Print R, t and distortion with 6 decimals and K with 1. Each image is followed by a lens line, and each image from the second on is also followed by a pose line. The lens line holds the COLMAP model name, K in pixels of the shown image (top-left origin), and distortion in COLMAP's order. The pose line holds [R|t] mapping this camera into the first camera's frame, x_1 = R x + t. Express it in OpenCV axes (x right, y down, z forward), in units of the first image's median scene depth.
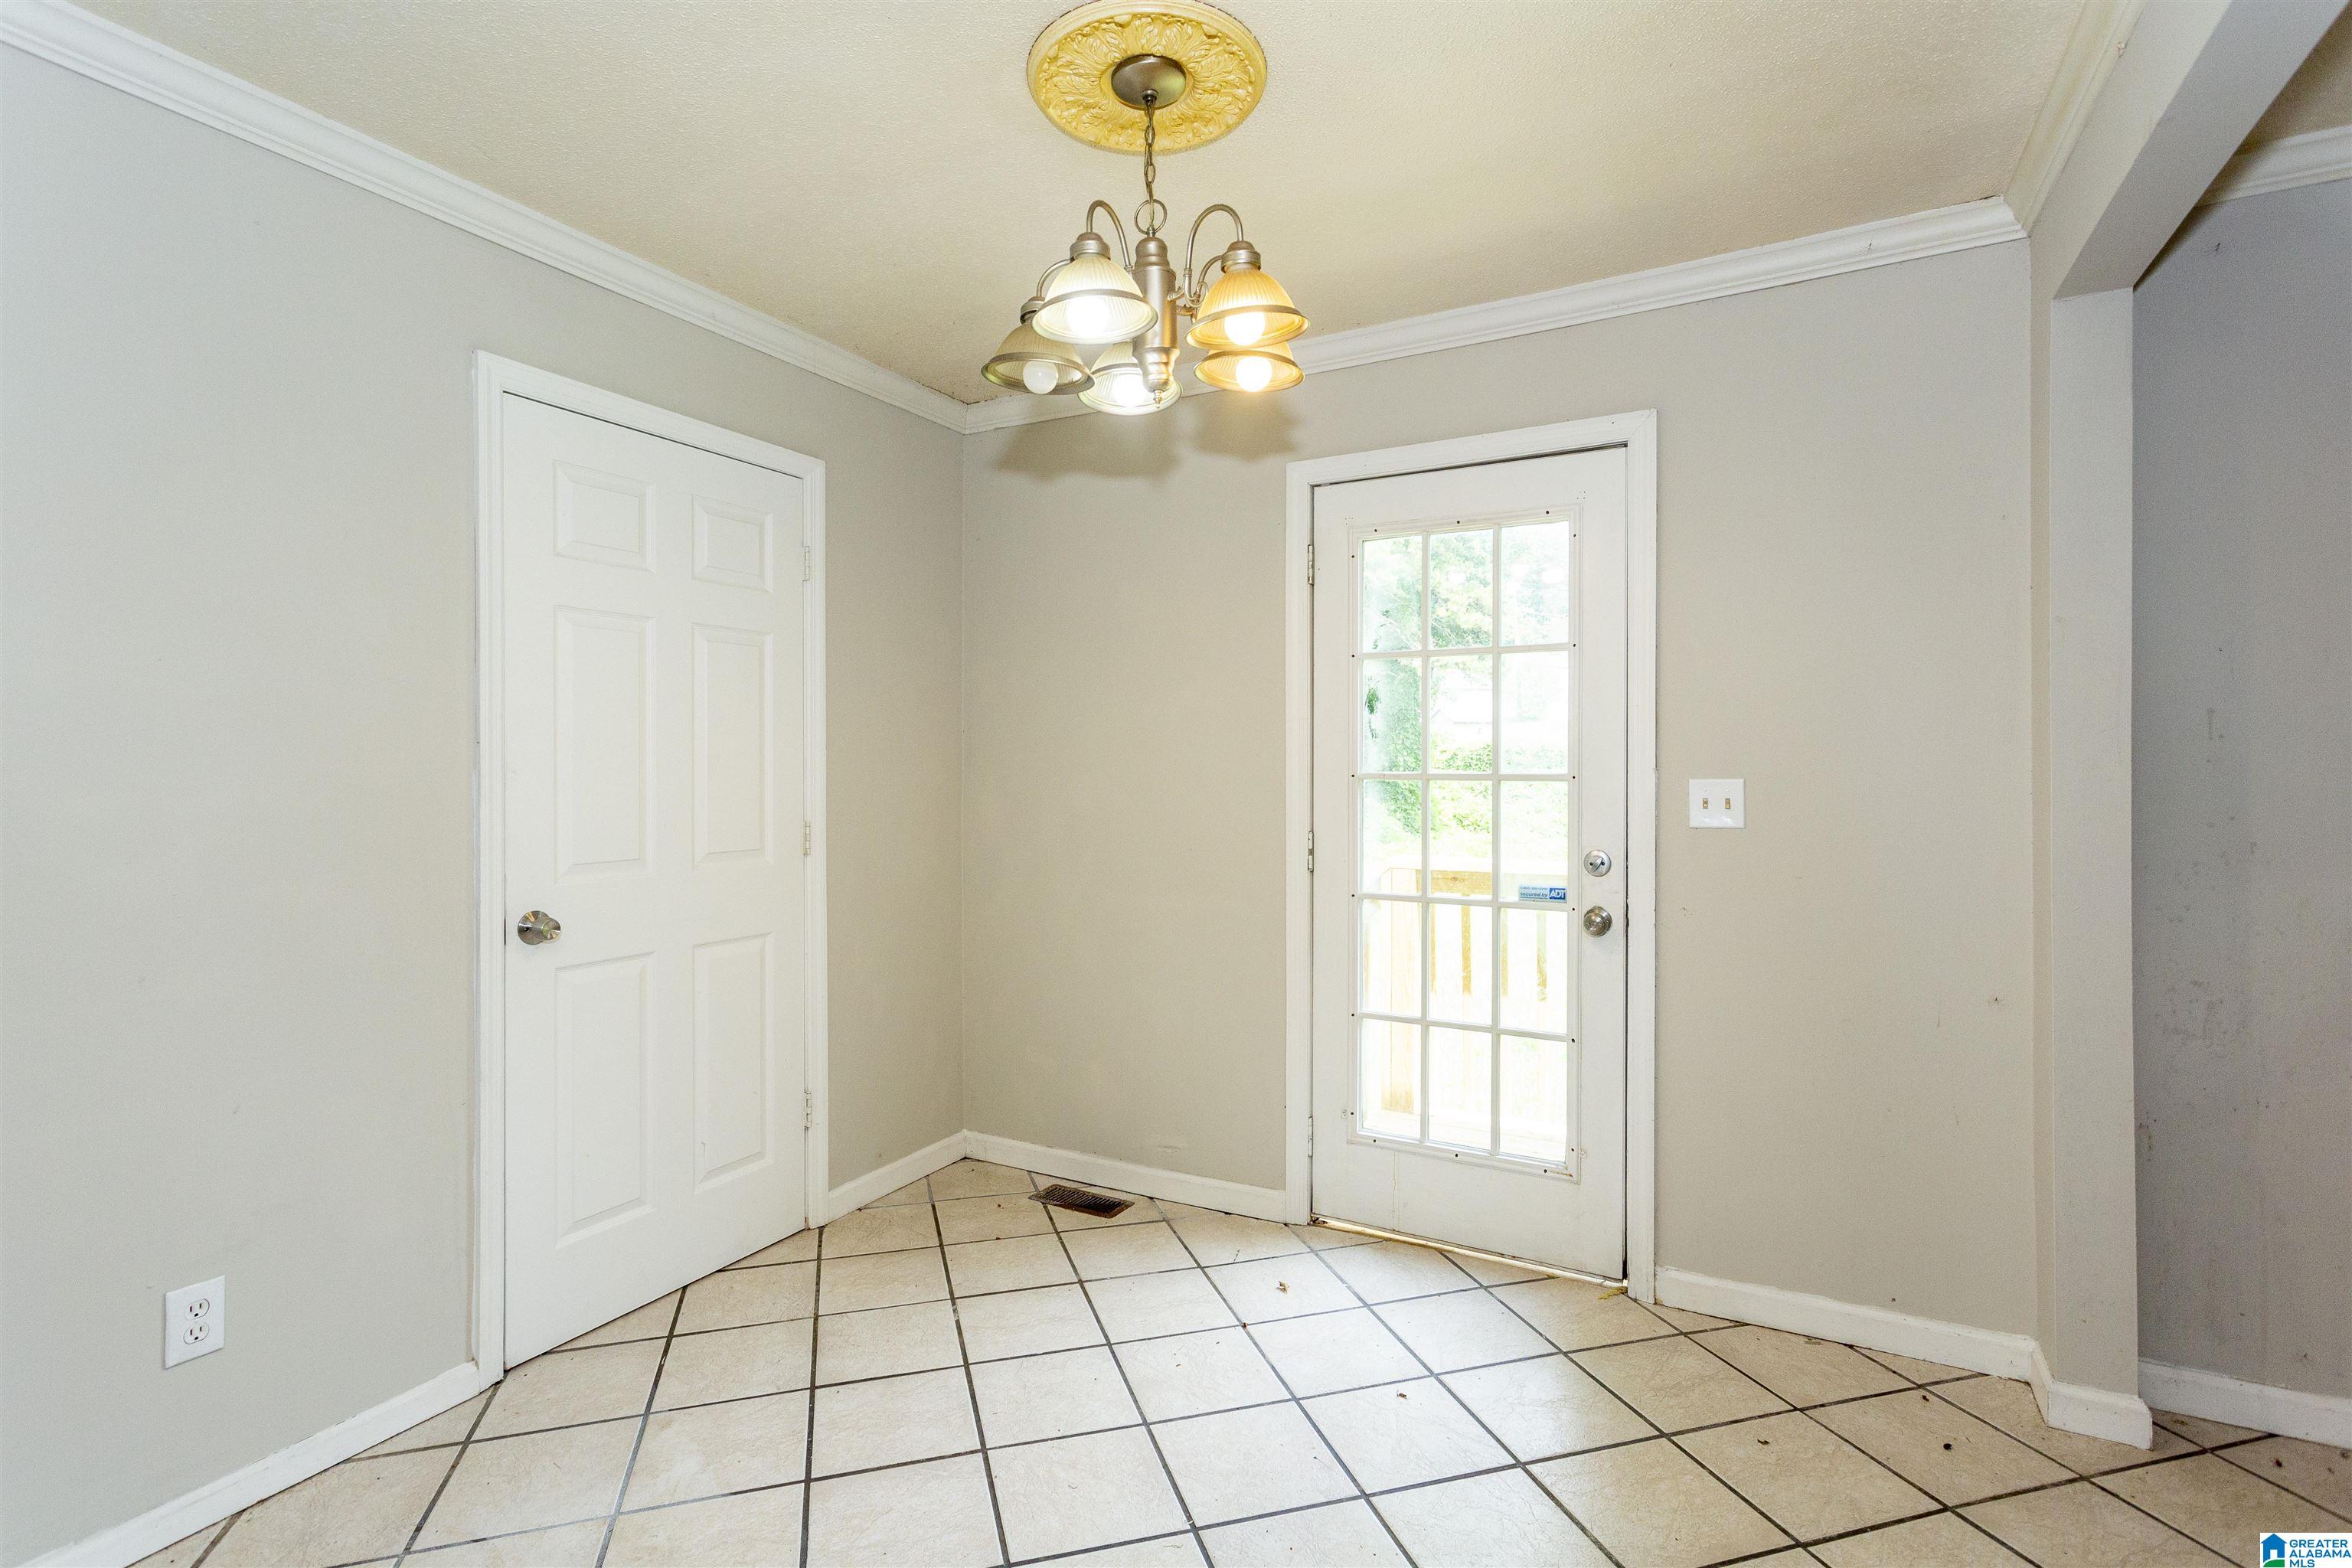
lens RADIAL K [[1119.2, 0, 1163.0], [0, 1119.2, 769.5], [0, 0, 1]] dist [0.000209, 0.002046]
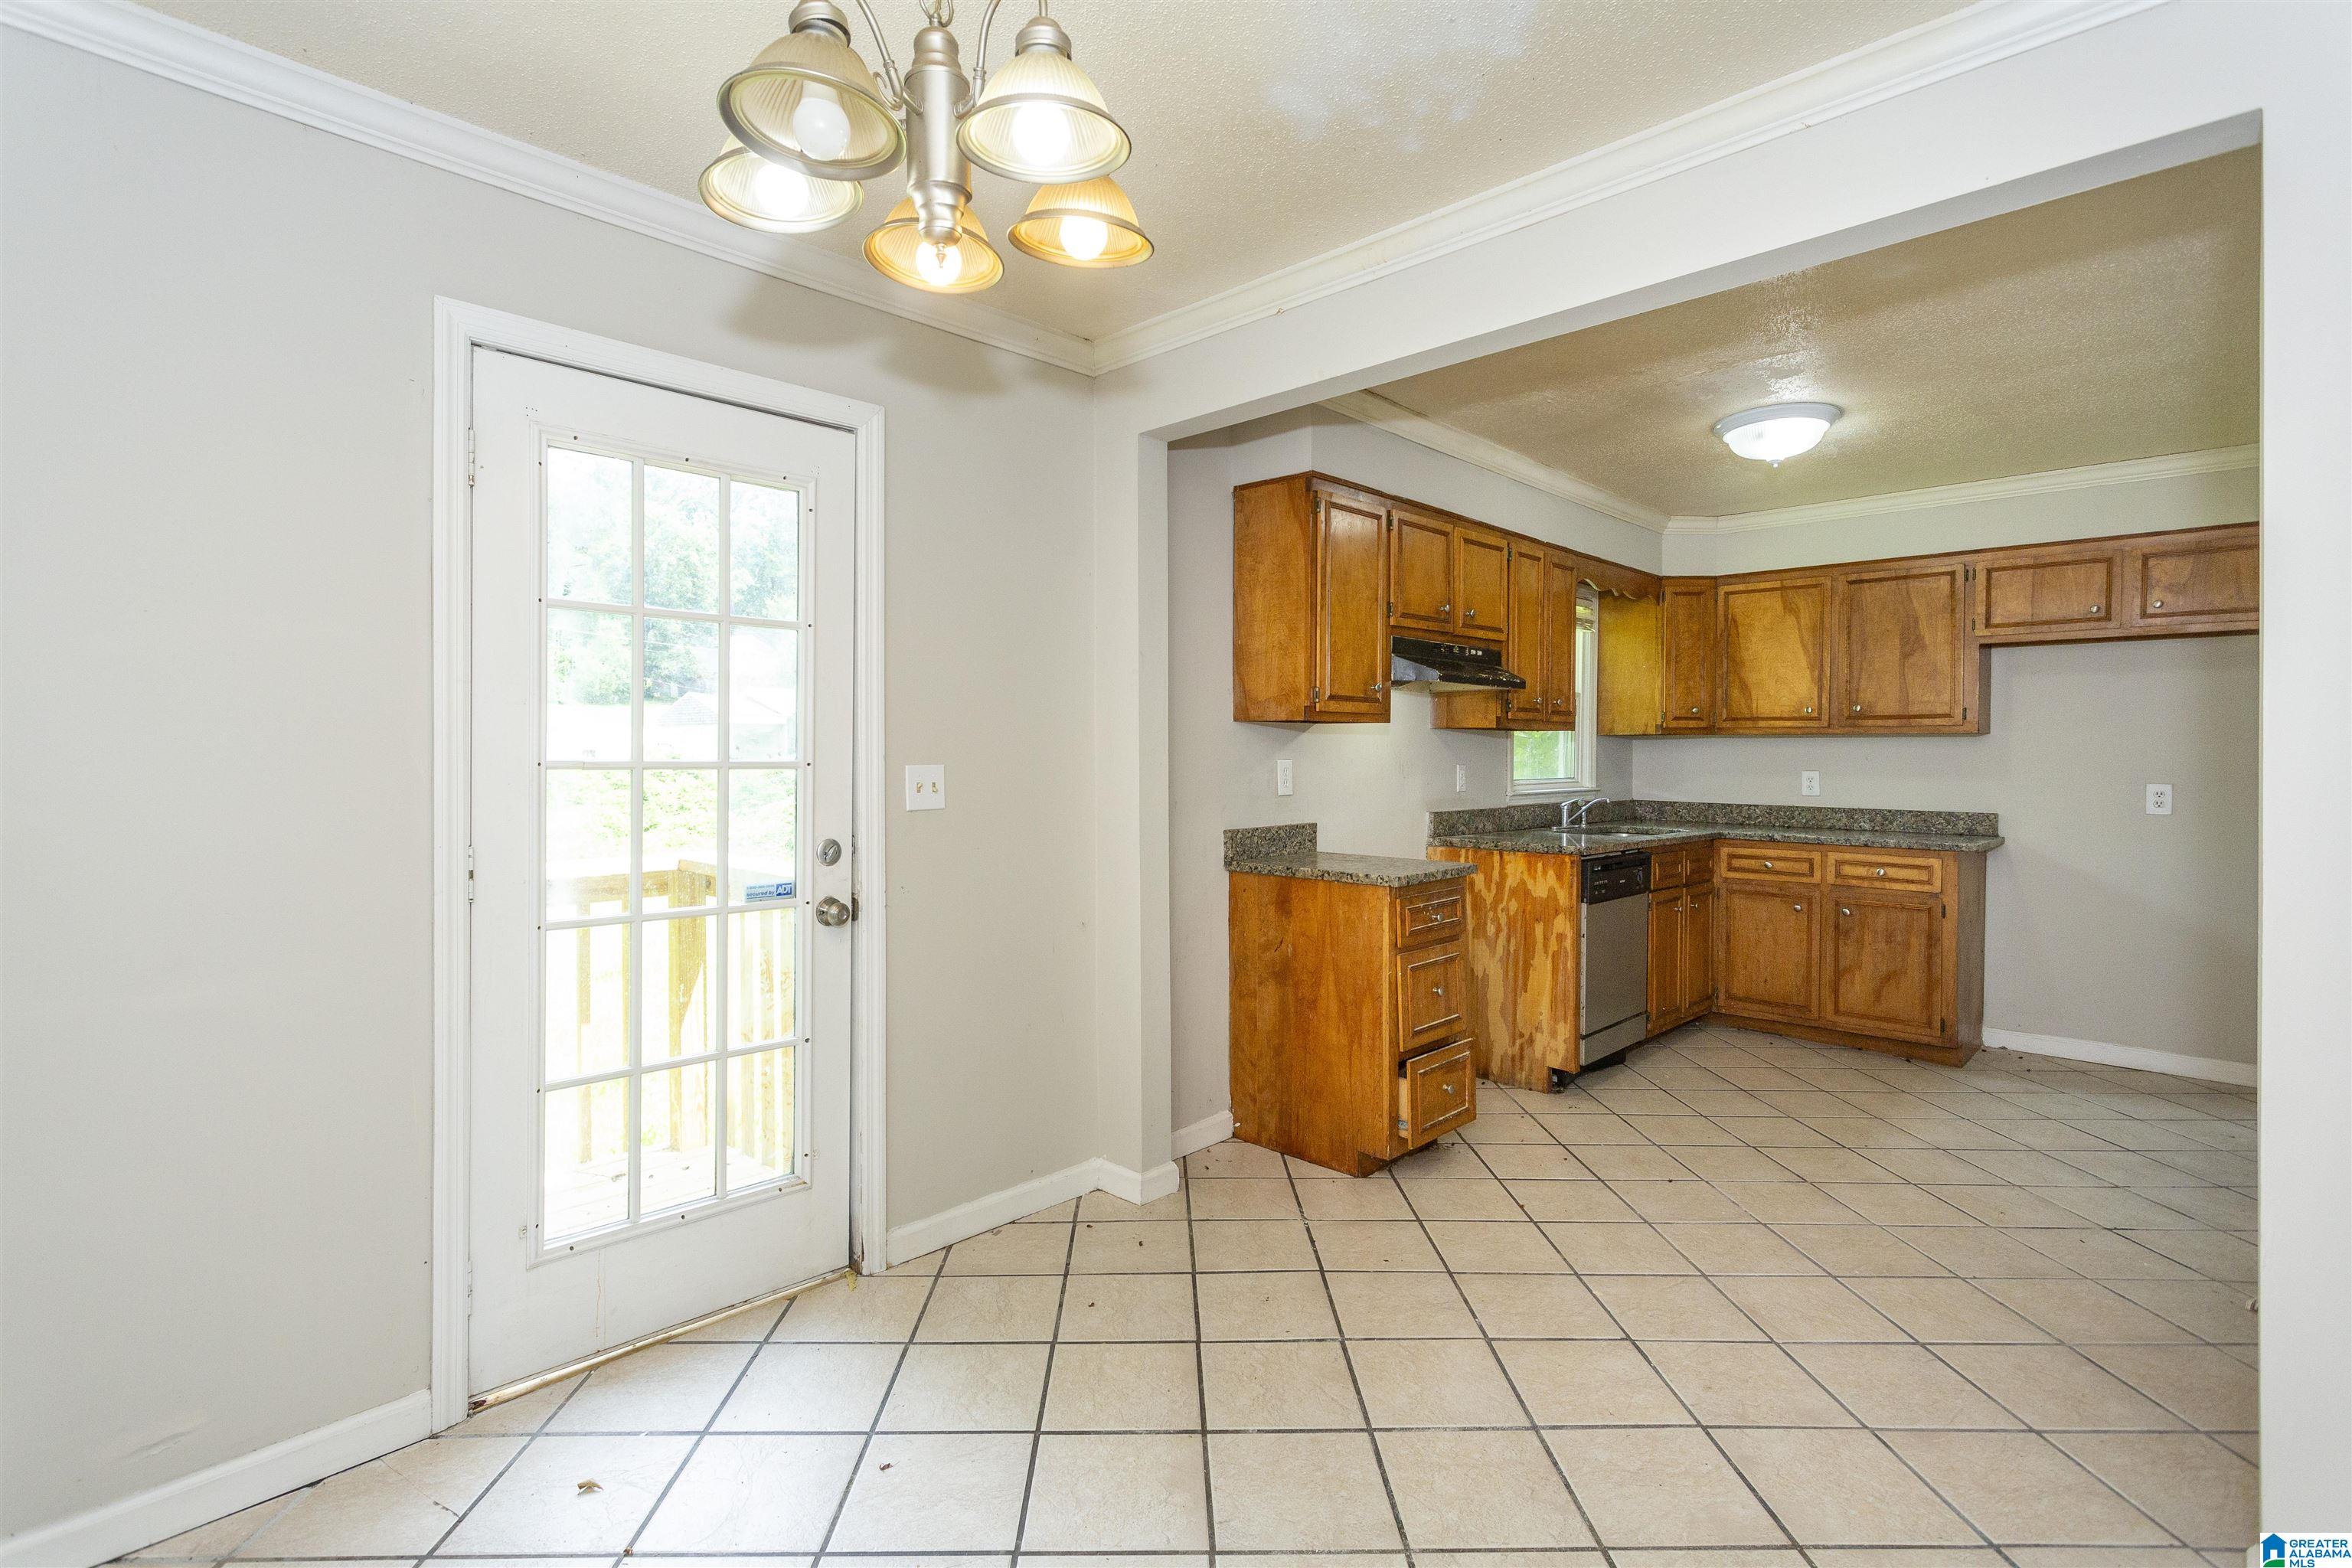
lens RADIAL K [[1112.8, 0, 1161.9], [0, 1112.8, 770.5], [0, 0, 1]] dist [0.004649, 0.000980]
pose [[0.266883, -0.010822, 0.963668, -0.458066], [-0.001518, 0.999931, 0.011649, 0.000402], [-0.963728, -0.004572, 0.266848, 0.450095]]
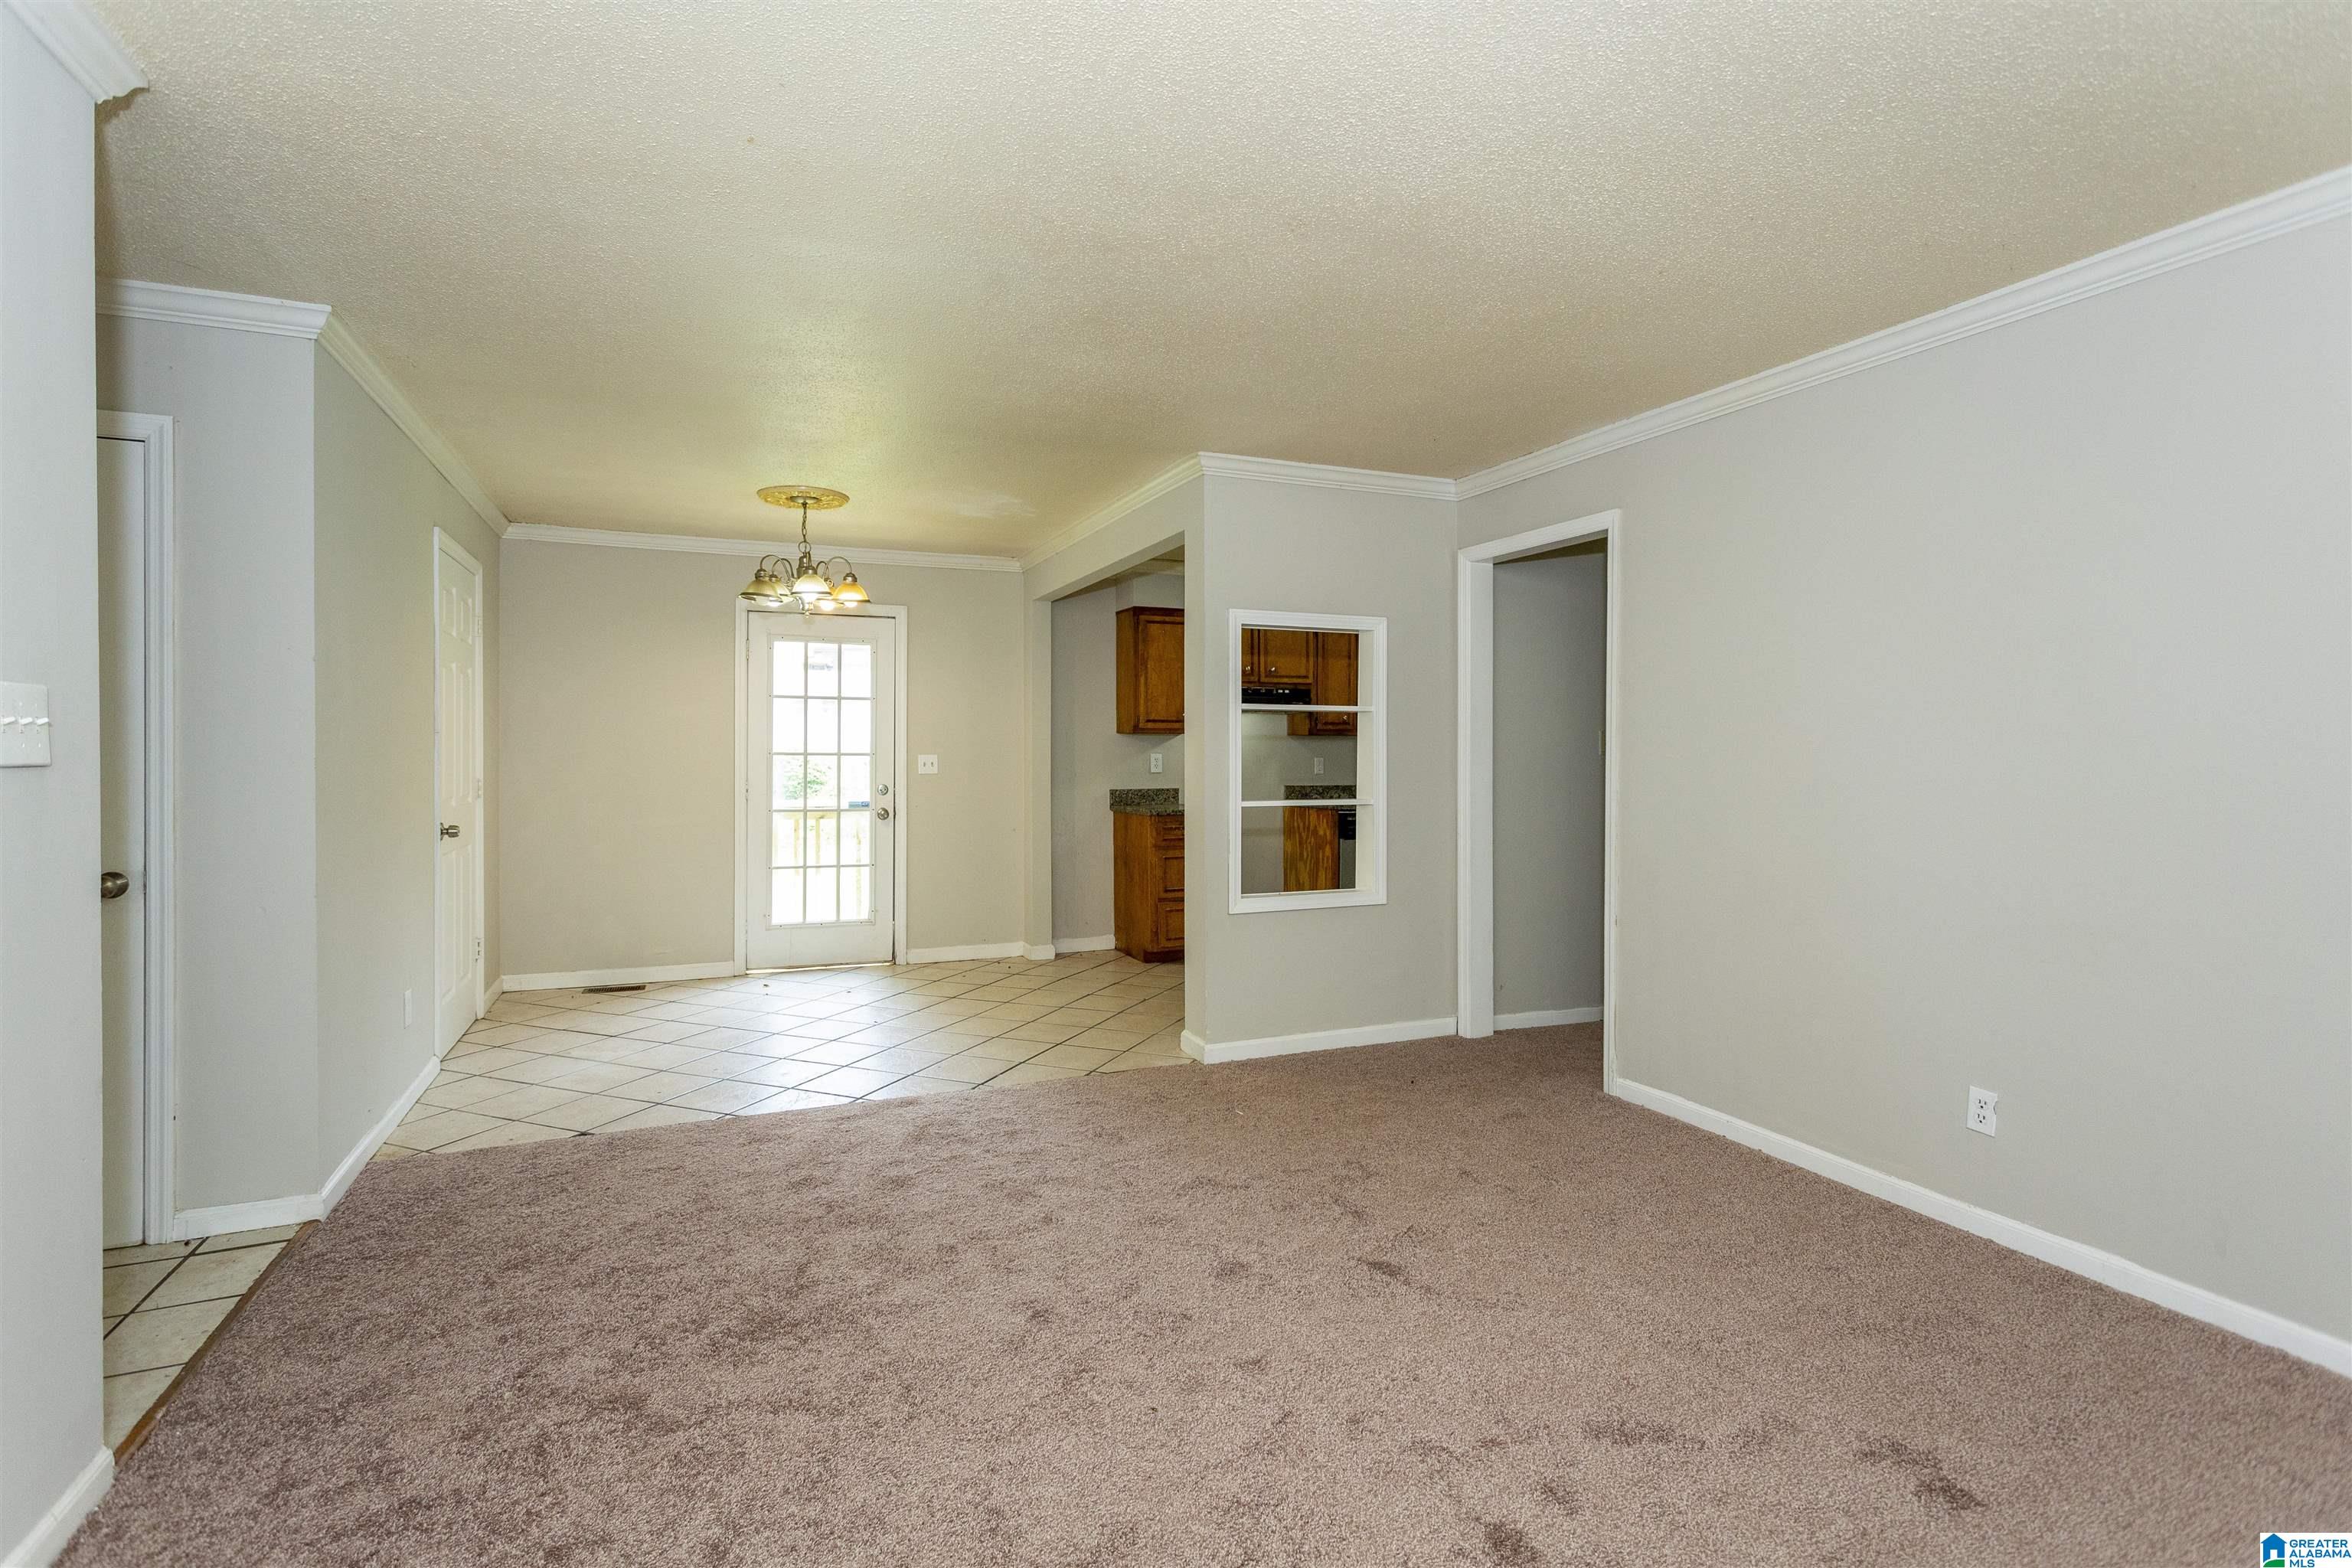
lens RADIAL K [[1096.6, 0, 1163.2], [0, 1096.6, 754.8], [0, 0, 1]] dist [-0.001501, 0.000143]
pose [[0.621331, 0.004033, 0.783538, -1.058768], [-0.002202, 0.999992, -0.003401, 0.014753], [-0.783545, 0.000387, 0.621335, -0.913994]]
